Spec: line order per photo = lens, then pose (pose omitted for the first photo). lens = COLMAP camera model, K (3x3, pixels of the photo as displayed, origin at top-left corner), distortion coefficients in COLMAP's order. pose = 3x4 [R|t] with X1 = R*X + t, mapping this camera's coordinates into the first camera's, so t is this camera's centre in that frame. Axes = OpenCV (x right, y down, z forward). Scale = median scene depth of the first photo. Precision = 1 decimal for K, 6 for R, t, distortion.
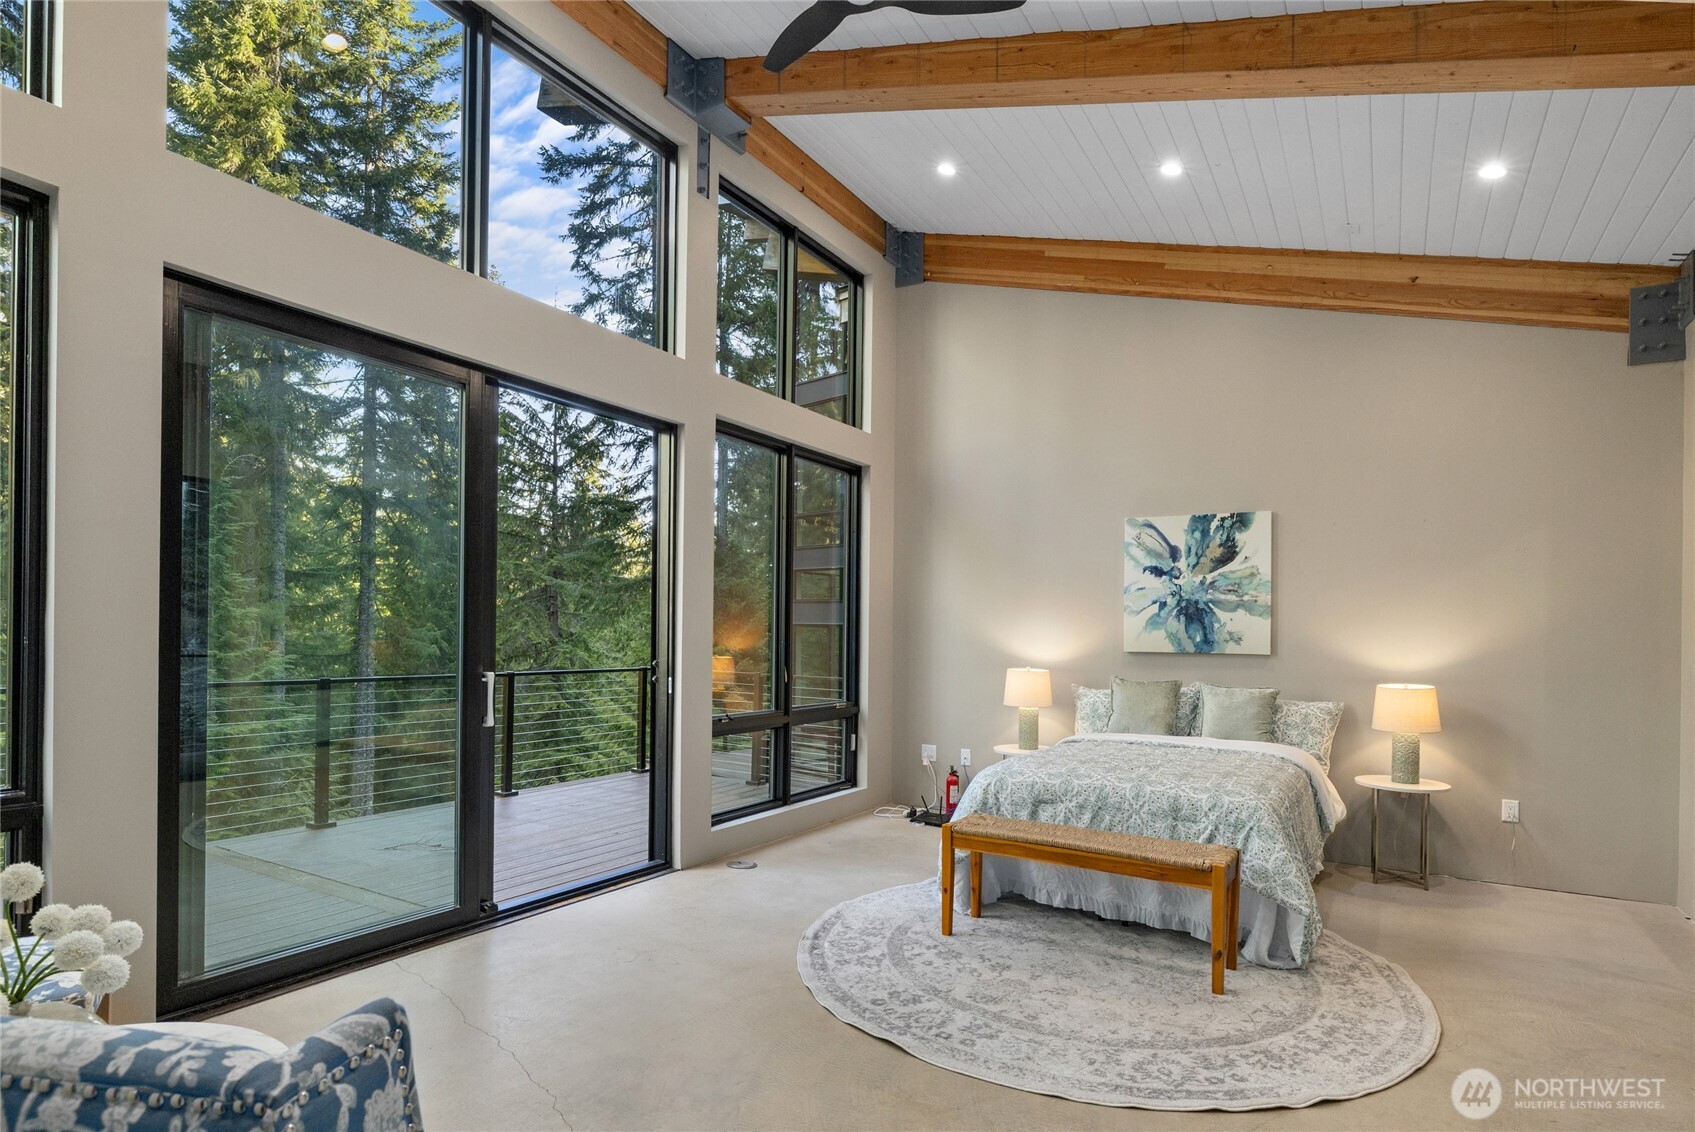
lens RADIAL K [[884.0, 0, 843.0], [0, 884.0, 643.5], [0, 0, 1]] dist [-0.000423, 0.001476]
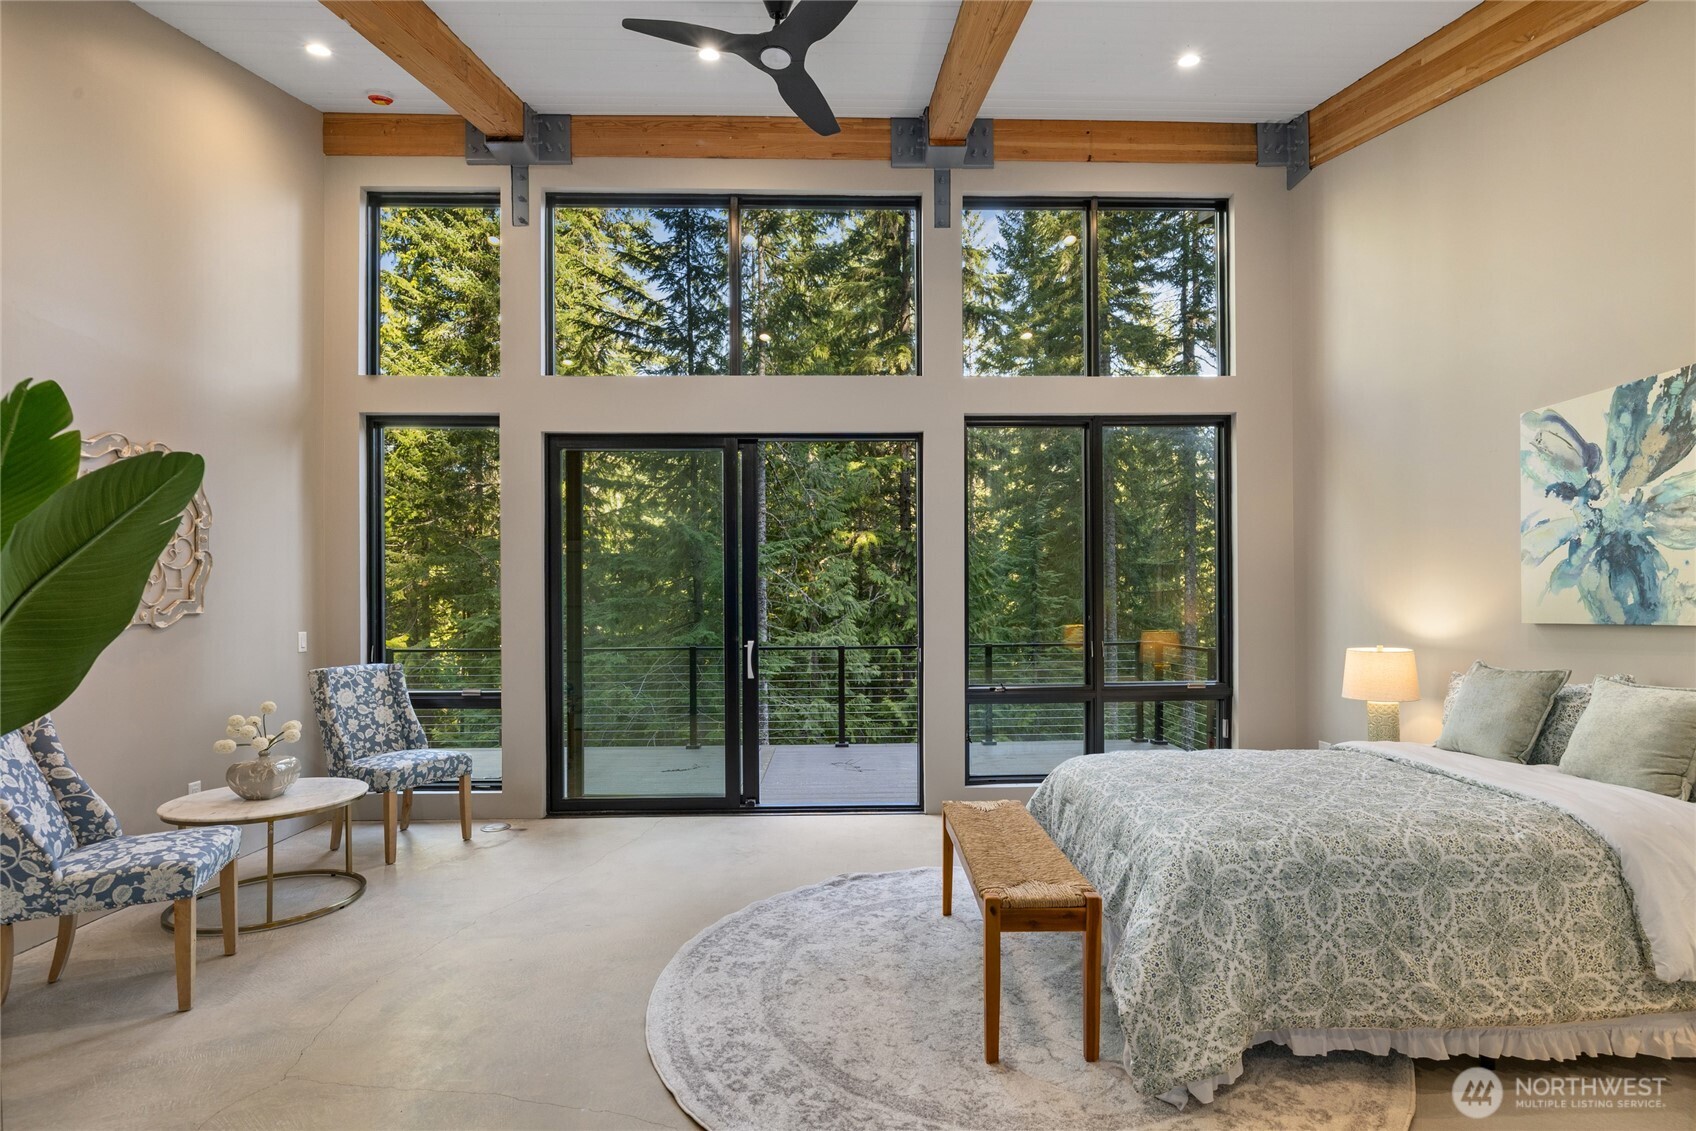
lens RADIAL K [[785.3, 0, 849.1], [0, 785.3, 618.3], [0, 0, 1]] dist [-0.000520, -0.000244]
pose [[0.554749, -0.014631, -0.831889, 0.538486], [0.009691, 0.999891, -0.011123, 0.007430], [0.831962, -0.001892, 0.554830, 0.294535]]
